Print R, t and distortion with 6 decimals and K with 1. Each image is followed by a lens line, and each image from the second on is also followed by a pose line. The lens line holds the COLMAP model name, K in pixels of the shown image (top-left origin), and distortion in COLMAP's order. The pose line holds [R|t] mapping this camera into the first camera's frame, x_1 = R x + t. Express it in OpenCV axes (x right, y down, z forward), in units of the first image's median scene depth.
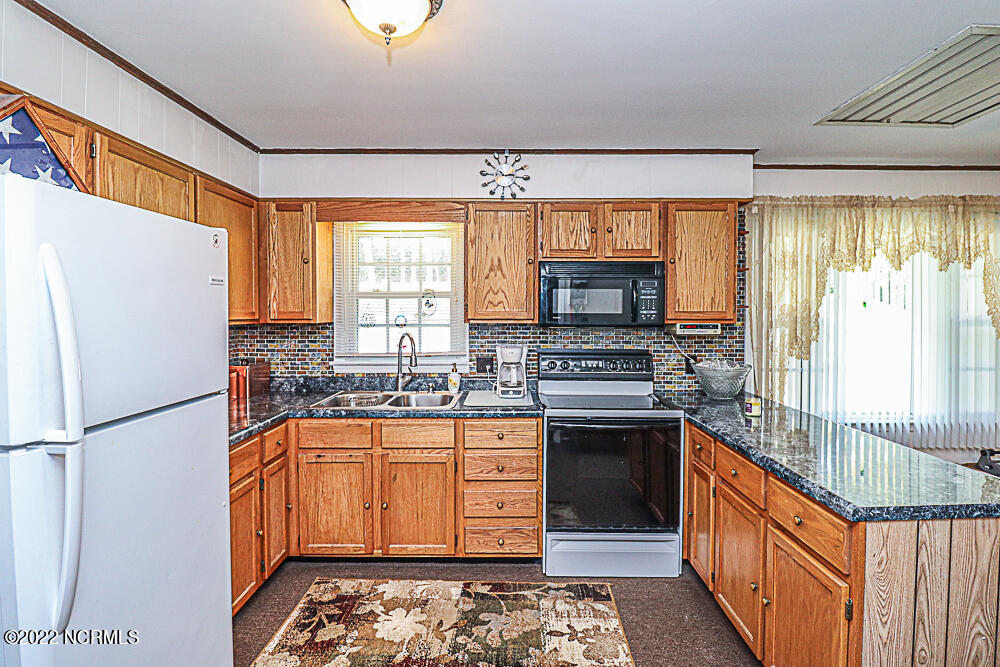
lens RADIAL K [[462.9, 0, 504.3], [0, 462.9, 314.7], [0, 0, 1]] dist [-0.003712, -0.010839]
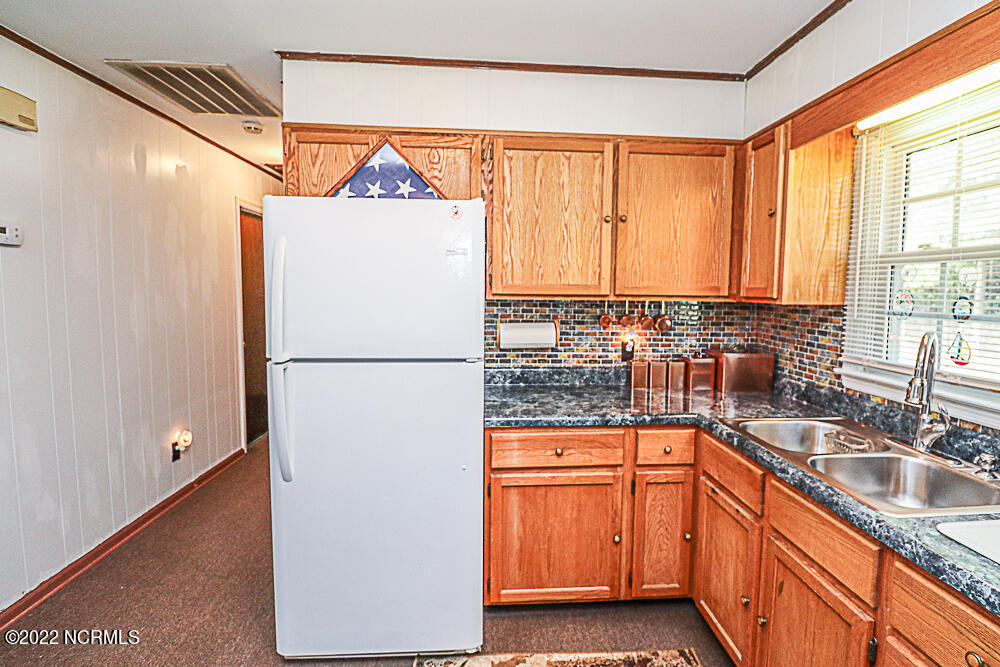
lens RADIAL K [[462.9, 0, 512.8], [0, 462.9, 318.5], [0, 0, 1]] dist [-0.003712, -0.010839]
pose [[0.088640, 0.066690, -0.993829, 0.225666], [-0.020469, 0.997667, 0.065122, 0.003321], [0.995853, 0.014570, 0.089798, 0.552225]]
